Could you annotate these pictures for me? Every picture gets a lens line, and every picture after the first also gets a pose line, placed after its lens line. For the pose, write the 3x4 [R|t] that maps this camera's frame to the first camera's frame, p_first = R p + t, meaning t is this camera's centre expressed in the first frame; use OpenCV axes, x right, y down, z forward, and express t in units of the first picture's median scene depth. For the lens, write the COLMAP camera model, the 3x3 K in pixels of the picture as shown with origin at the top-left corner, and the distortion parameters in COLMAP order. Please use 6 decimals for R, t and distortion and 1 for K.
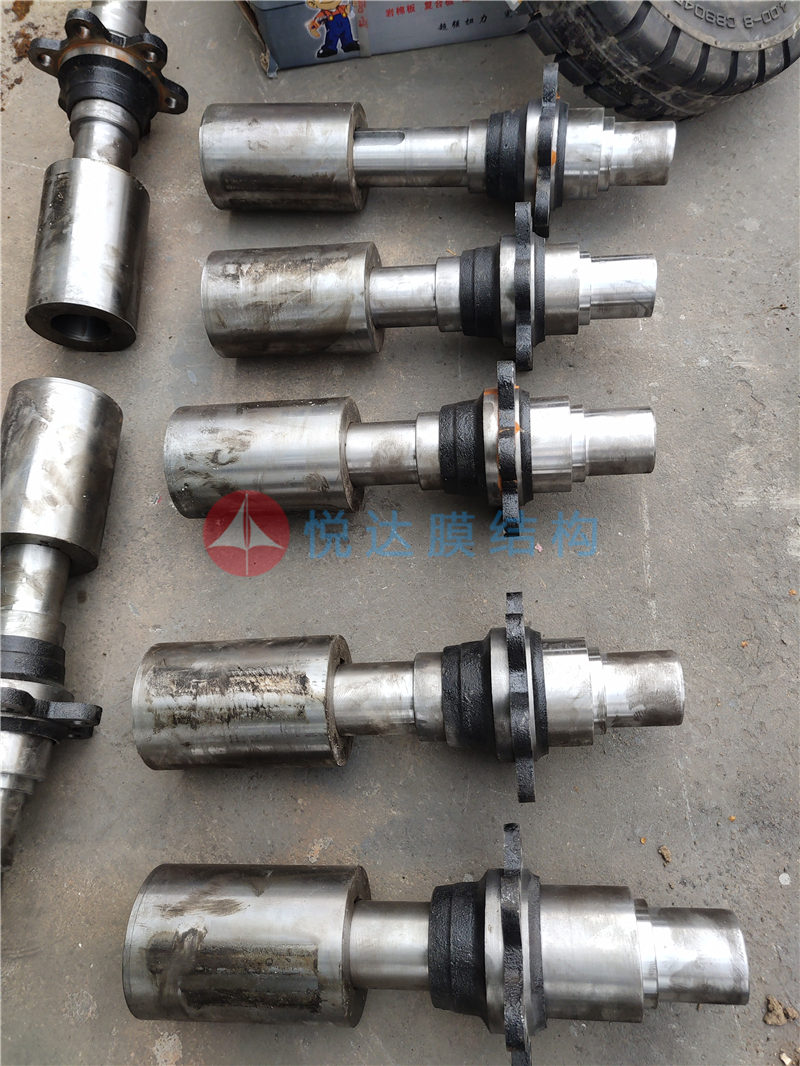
lens RADIAL K [[888.4, 0, 392.7], [0, 888.4, 575.8], [0, 0, 1]] dist [0.000307, 0.015084]
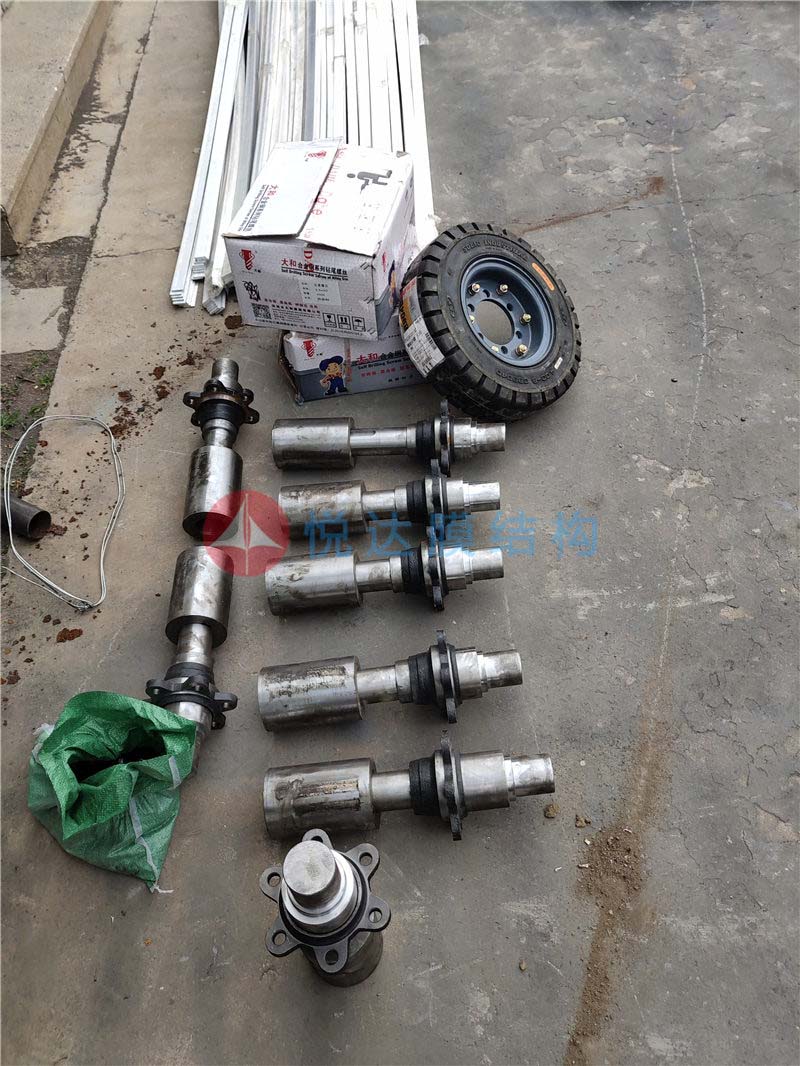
lens RADIAL K [[888.4, 0, 392.7], [0, 888.4, 575.8], [0, 0, 1]] dist [0.000307, 0.015084]
pose [[0.997579, -0.031977, 0.061755, -0.088059], [0.048506, 0.956283, -0.288393, 0.429230], [-0.049833, 0.290691, 0.955519, -0.892484]]
